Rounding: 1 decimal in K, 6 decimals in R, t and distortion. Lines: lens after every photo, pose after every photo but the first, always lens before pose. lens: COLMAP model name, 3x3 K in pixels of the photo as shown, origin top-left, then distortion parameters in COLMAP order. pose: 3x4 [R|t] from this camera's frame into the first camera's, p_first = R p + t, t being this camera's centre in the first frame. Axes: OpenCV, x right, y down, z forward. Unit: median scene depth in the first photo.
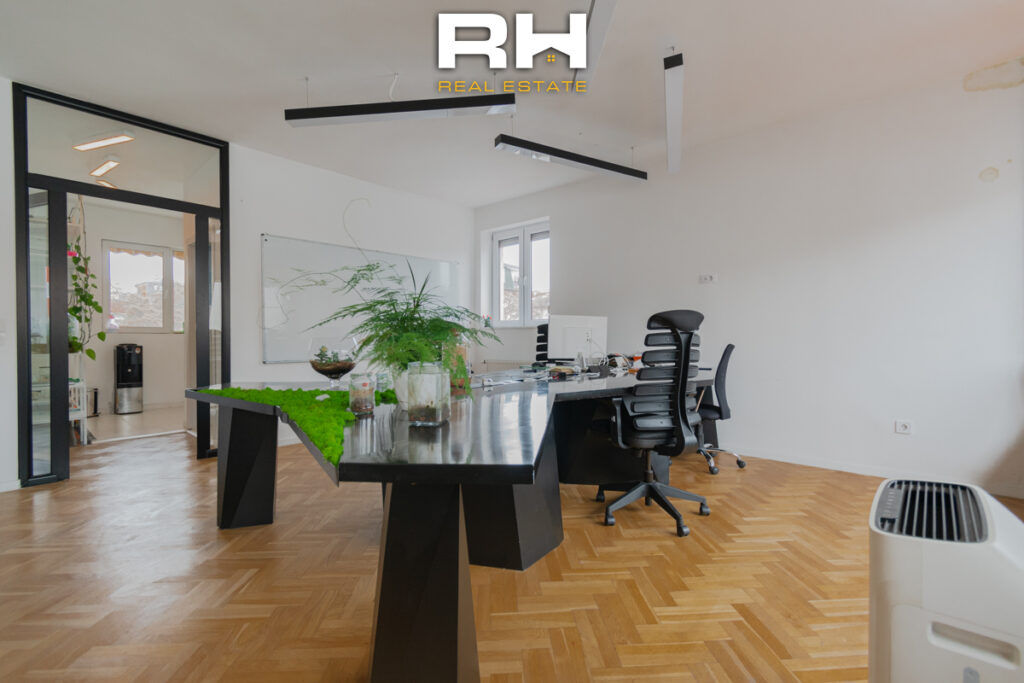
lens RADIAL K [[457.2, 0, 512.0], [0, 457.2, 341.5], [0, 0, 1]] dist [0.000079, -0.000215]
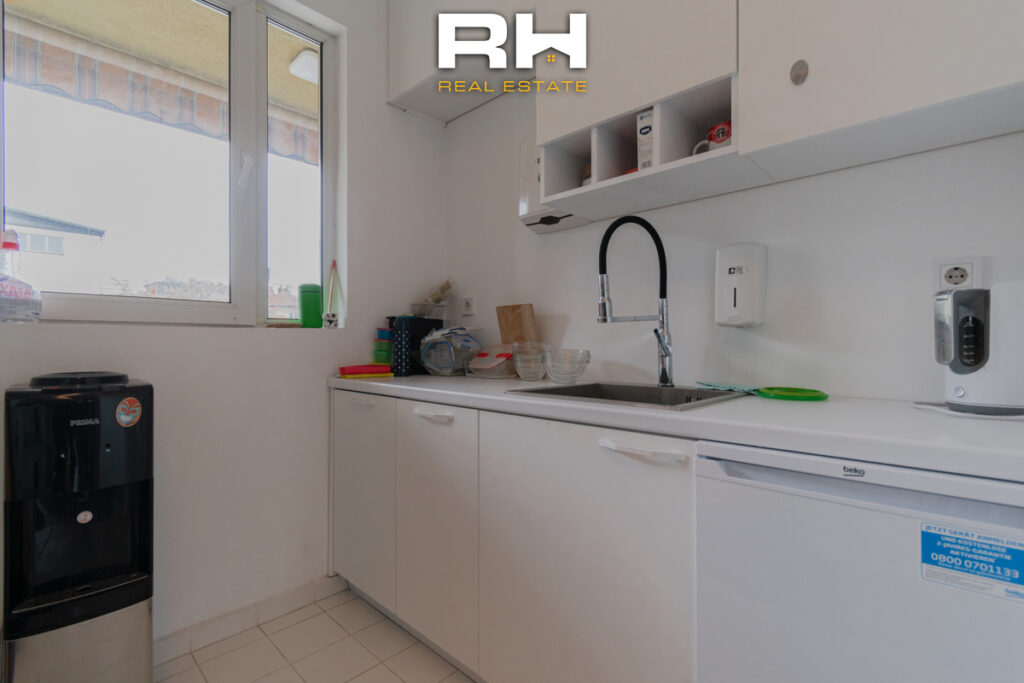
lens RADIAL K [[457.2, 0, 512.0], [0, 457.2, 341.5], [0, 0, 1]] dist [0.000079, -0.000215]
pose [[0.999051, -0.000780, -0.043544, -0.651207], [0.000347, 0.999950, -0.009962, -0.006914], [0.043550, 0.009937, 0.999002, 0.816603]]
